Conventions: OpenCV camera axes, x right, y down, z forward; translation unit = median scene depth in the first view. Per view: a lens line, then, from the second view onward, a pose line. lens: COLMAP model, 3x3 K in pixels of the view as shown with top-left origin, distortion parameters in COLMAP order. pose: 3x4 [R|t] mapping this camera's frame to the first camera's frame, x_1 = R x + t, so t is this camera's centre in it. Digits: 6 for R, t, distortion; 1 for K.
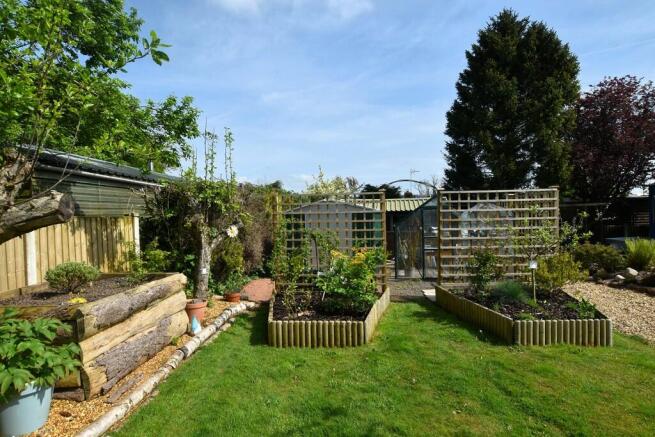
lens RADIAL K [[338.9, 0, 327.5], [0, 338.9, 218.5], [0, 0, 1]] dist [-0.000249, 0.000018]
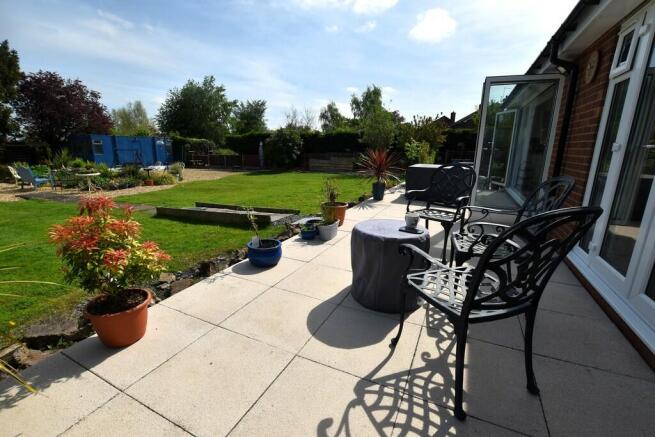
lens RADIAL K [[290.1, 0, 327.5], [0, 290.1, 218.5], [0, 0, 1]] dist [-0.045350, 0.009292]
pose [[0.408508, -0.193612, 0.891984, 0.003468], [-0.013520, 0.975853, 0.218009, -0.002450], [-0.912654, -0.101118, 0.396026, -0.977729]]
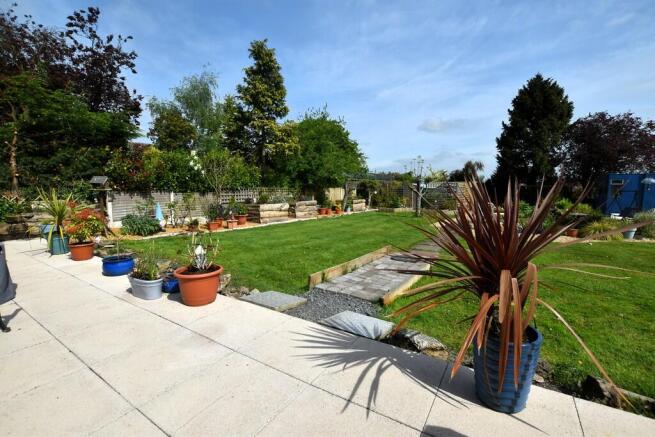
lens RADIAL K [[290.1, 0, 327.5], [0, 290.1, 218.5], [0, 0, 1]] dist [-0.045350, 0.009292]
pose [[0.855977, 0.066939, -0.512662, 0.428226], [-0.015910, 0.994524, 0.103292, -0.001269], [0.516768, -0.080259, 0.852355, -0.965265]]
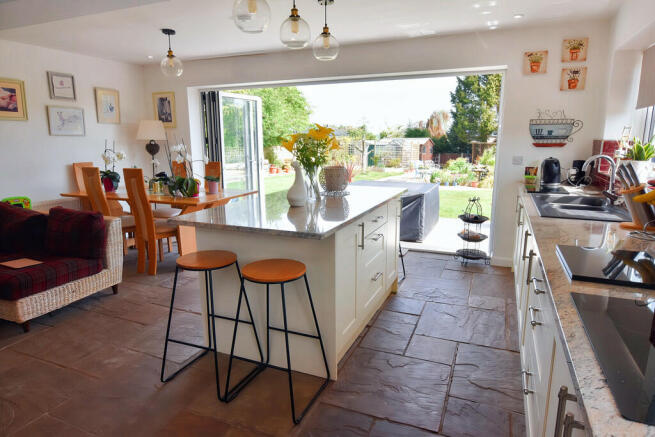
lens RADIAL K [[401.0, 0, 327.5], [0, 401.0, 218.5], [0, 0, 1]] dist [-0.003875, -0.000854]
pose [[0.929483, 0.087575, -0.358318, 0.616185], [-0.019398, 0.981669, 0.189606, -0.030220], [0.368354, -0.169285, 0.914143, -1.414661]]
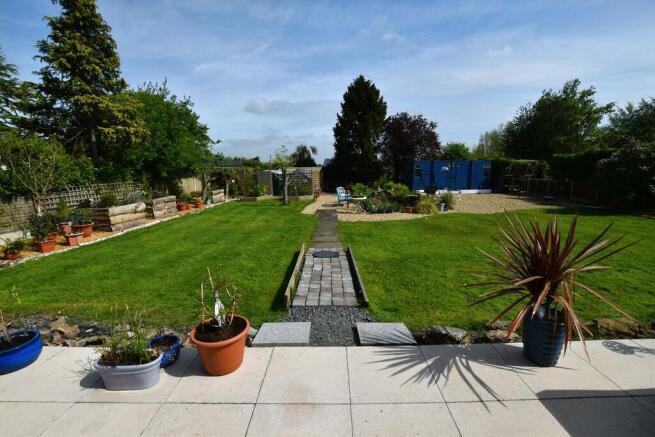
lens RADIAL K [[290.1, 0, 327.5], [0, 290.1, 218.5], [0, 0, 1]] dist [-0.045350, 0.009292]
pose [[0.999879, -0.006939, 0.013939, 0.316666], [0.004592, 0.986810, 0.161820, -0.028858], [-0.014878, -0.161736, 0.986722, -0.991588]]
